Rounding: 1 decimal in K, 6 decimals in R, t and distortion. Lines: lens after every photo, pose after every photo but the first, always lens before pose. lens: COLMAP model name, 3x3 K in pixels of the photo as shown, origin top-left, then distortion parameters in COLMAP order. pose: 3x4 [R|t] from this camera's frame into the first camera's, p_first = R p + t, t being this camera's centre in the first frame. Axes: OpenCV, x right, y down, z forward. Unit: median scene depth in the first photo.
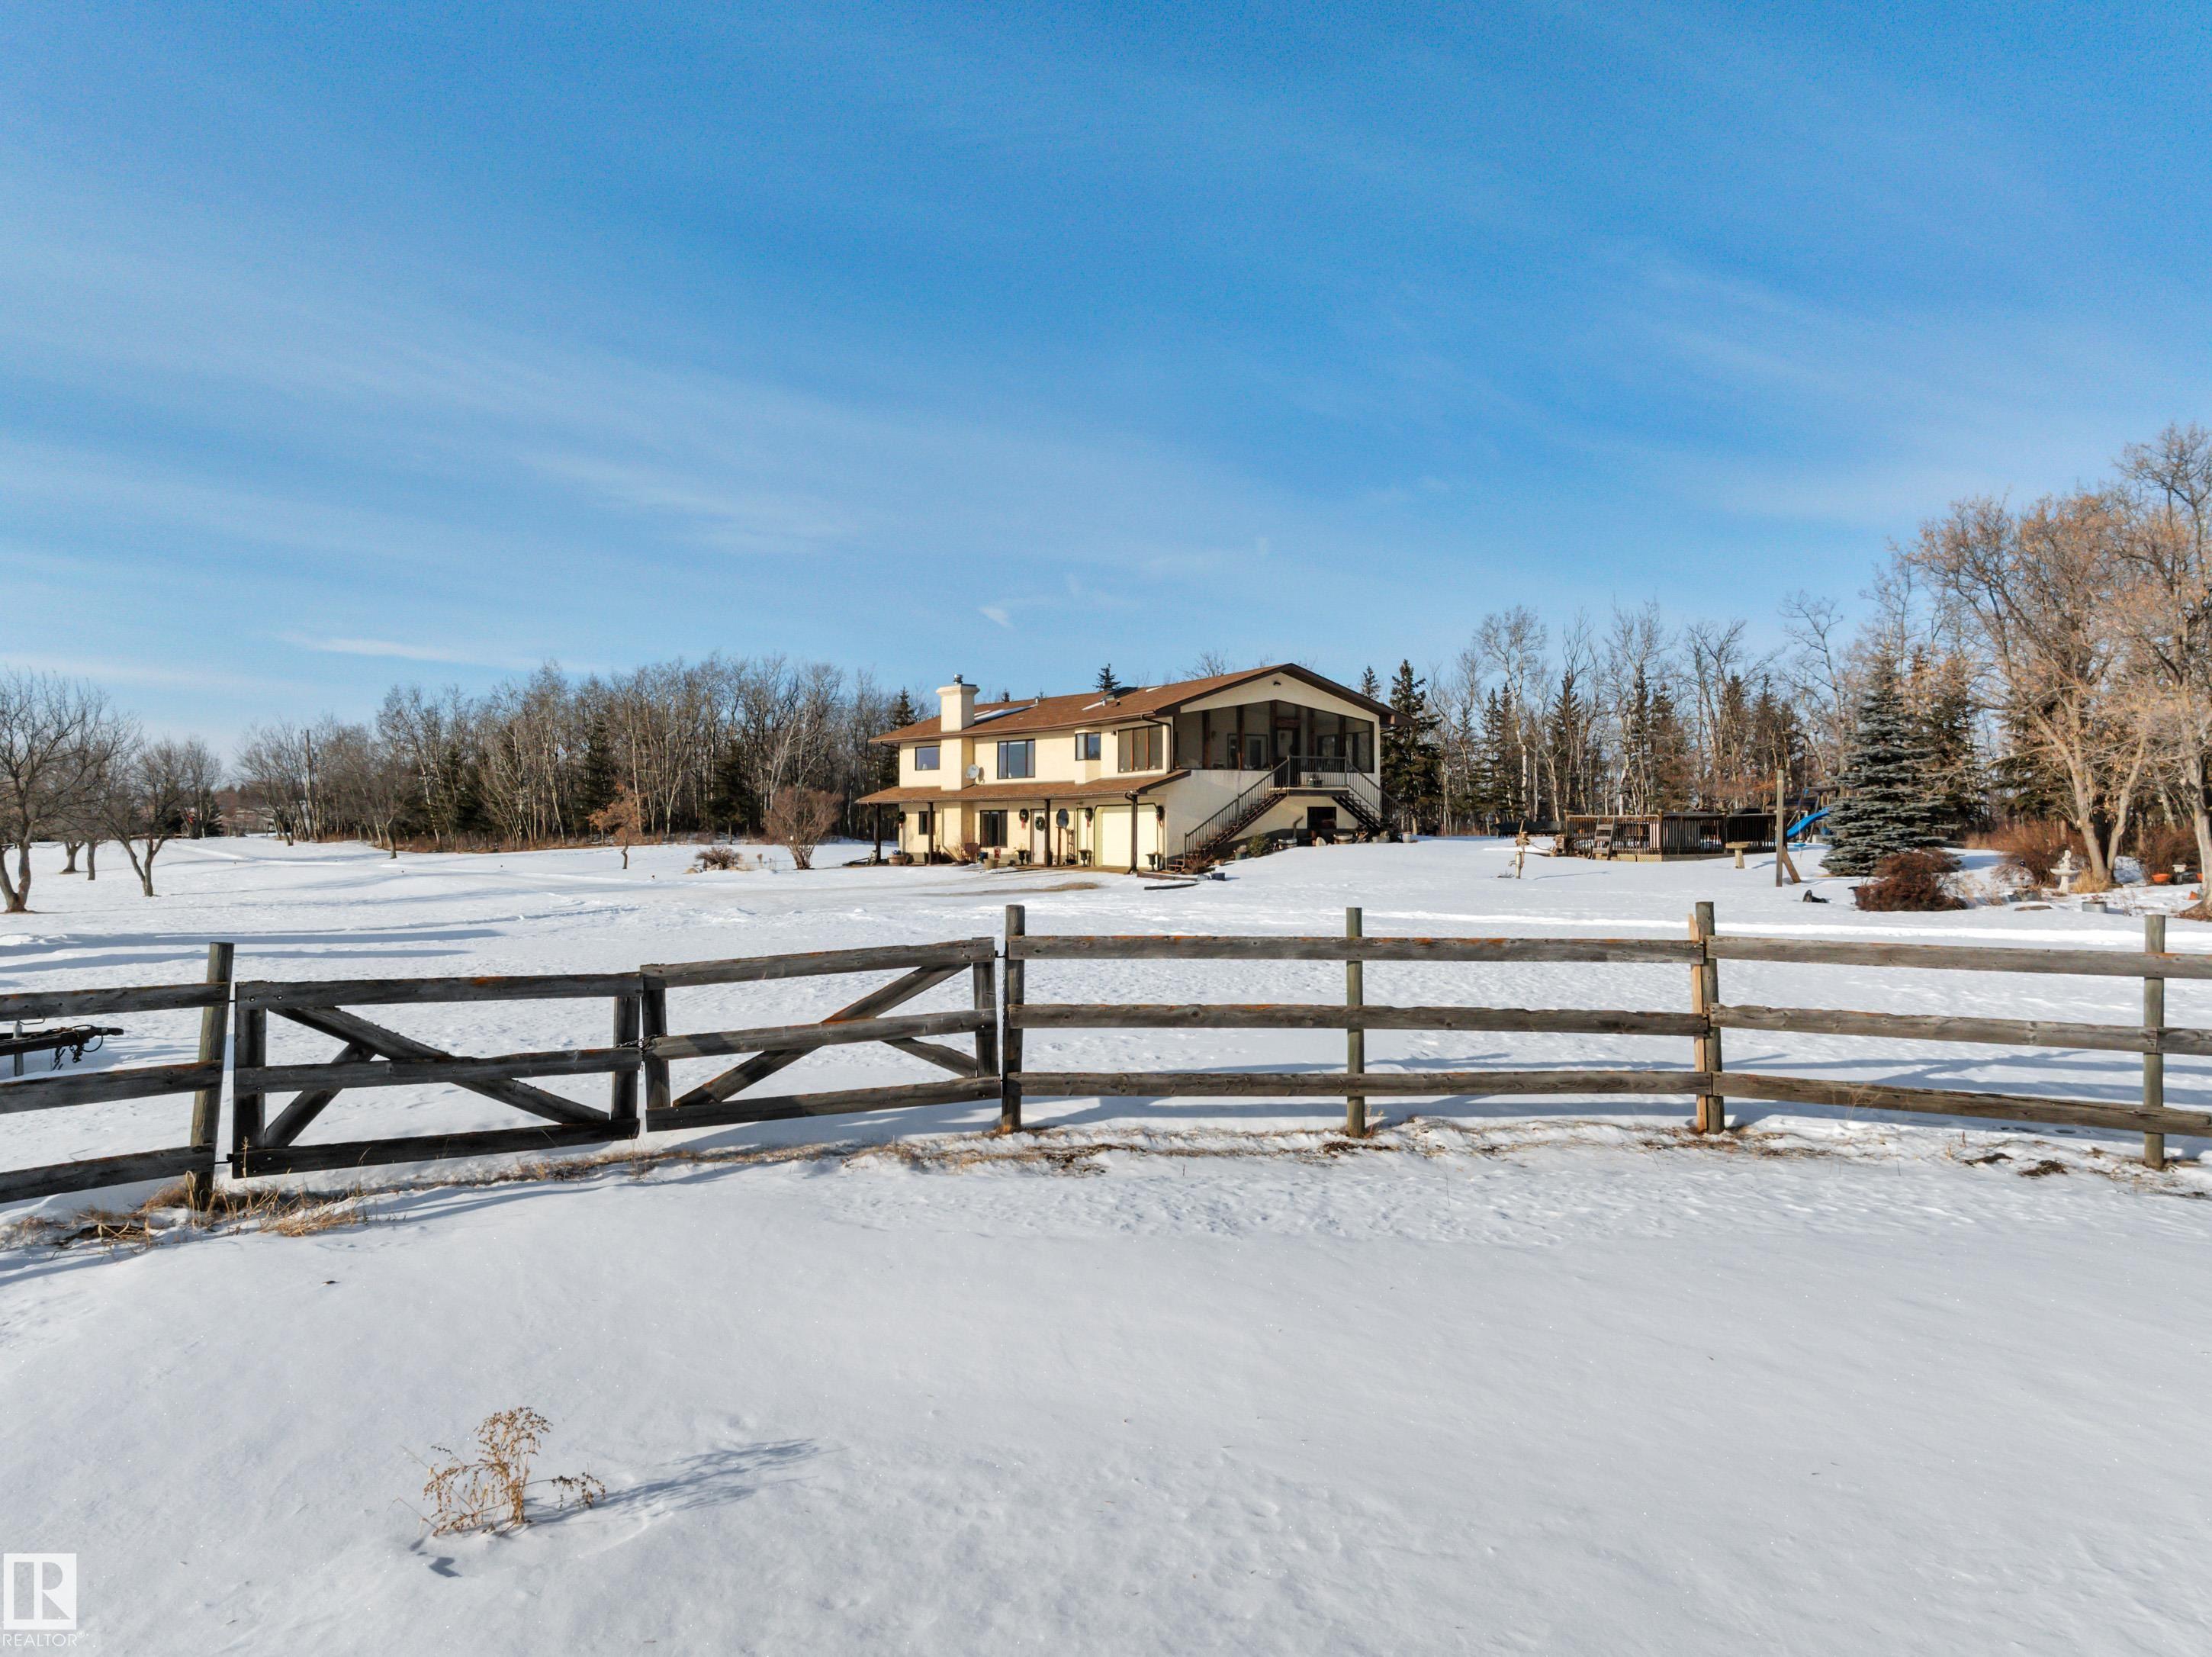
lens RADIAL K [[1528.5, 0, 1106.0], [0, 1528.5, 828.5], [0, 0, 1]] dist [-0.005328, -0.002649]
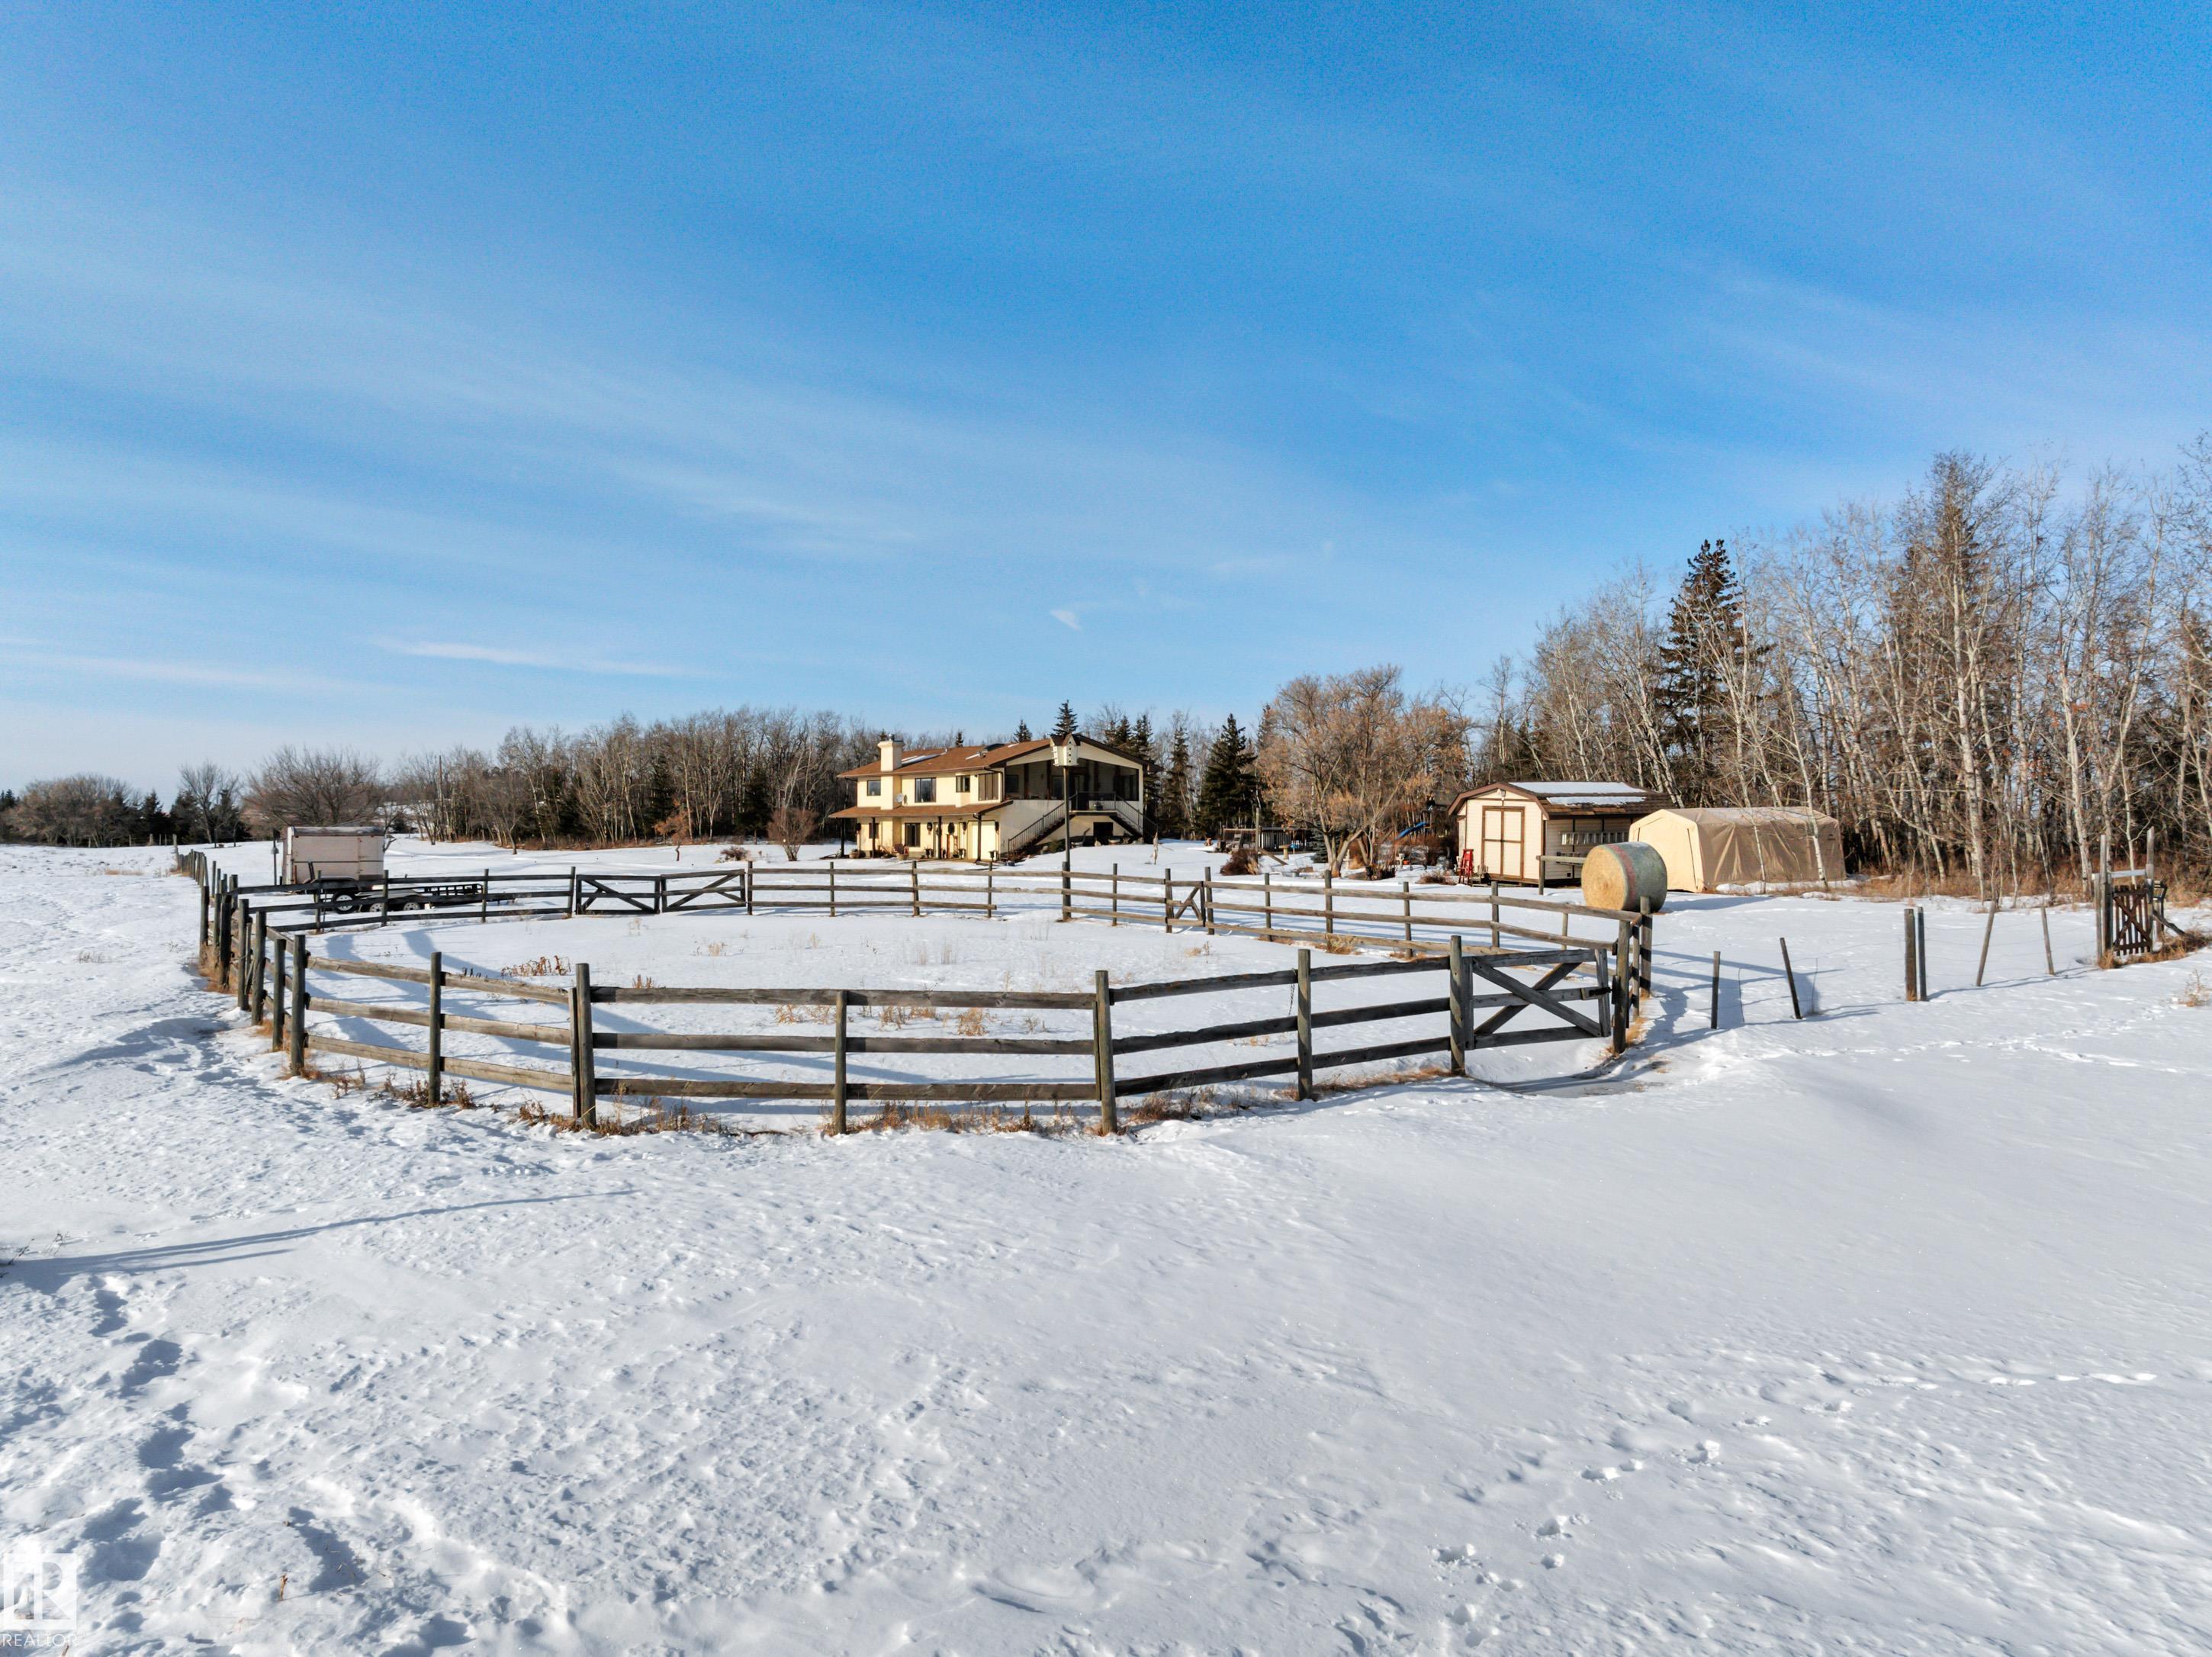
lens RADIAL K [[1545.5, 0, 1106.0], [0, 1545.5, 828.5], [0, 0, 1]] dist [0.007350, 0.001312]
pose [[0.999017, 0.001734, -0.044298, 0.190922], [-0.001720, 0.999998, 0.000351, -0.007109], [0.044299, -0.000274, 0.999018, -0.551115]]
